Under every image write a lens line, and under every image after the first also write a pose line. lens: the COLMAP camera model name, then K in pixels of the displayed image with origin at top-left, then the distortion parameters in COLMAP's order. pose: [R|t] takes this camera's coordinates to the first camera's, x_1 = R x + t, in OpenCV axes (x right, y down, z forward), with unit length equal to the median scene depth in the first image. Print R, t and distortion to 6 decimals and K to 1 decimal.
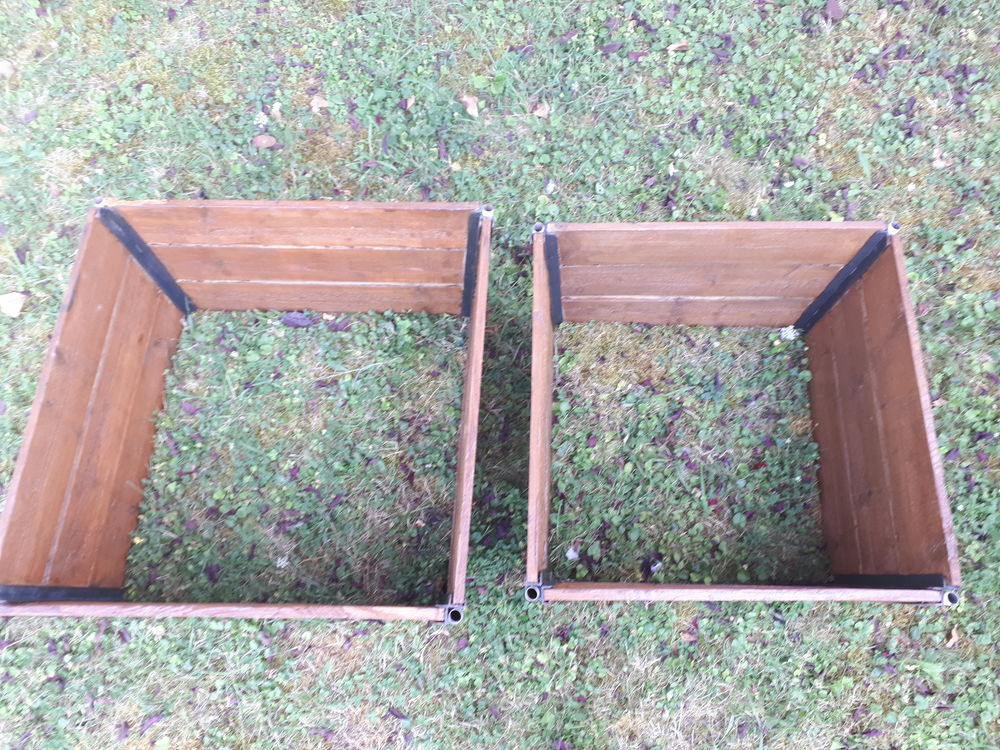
lens RADIAL K [[791.2, 0, 500.0], [0, 791.2, 375.0], [0, 0, 1]] dist [0.011466, 0.000833]
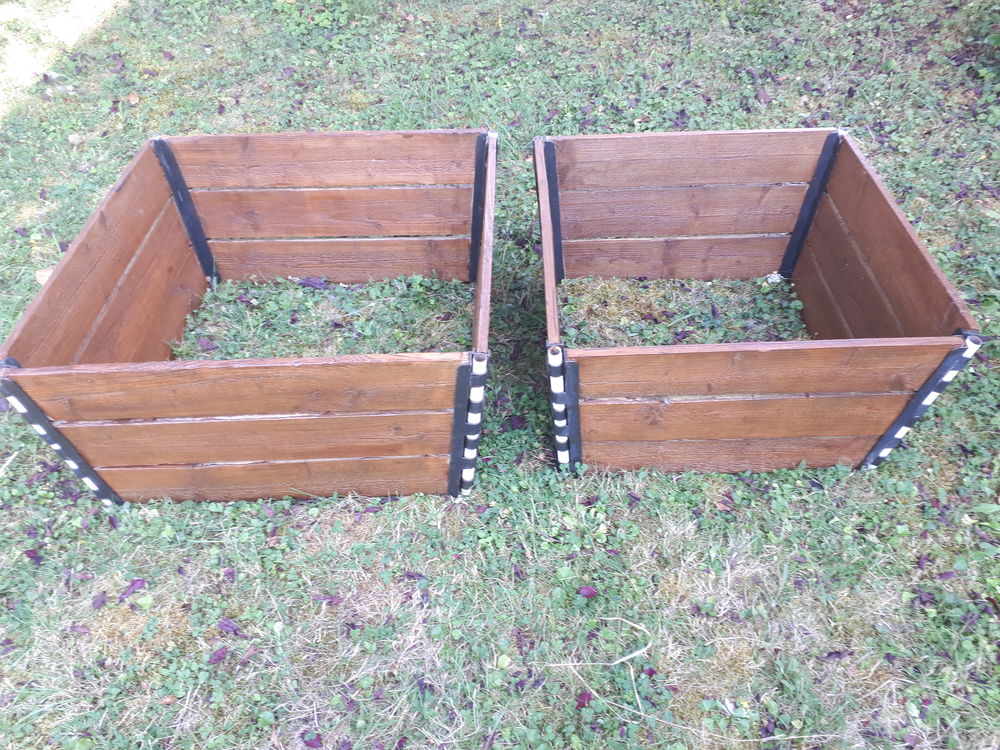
lens RADIAL K [[786.1, 0, 496.7], [0, 786.1, 378.3], [0, 0, 1]] dist [0.005560, 0.009598]
pose [[0.999247, -0.032597, 0.021050, -0.043047], [0.038373, 0.910643, -0.411407, 0.555968], [-0.005758, 0.411905, 0.911209, 0.095987]]
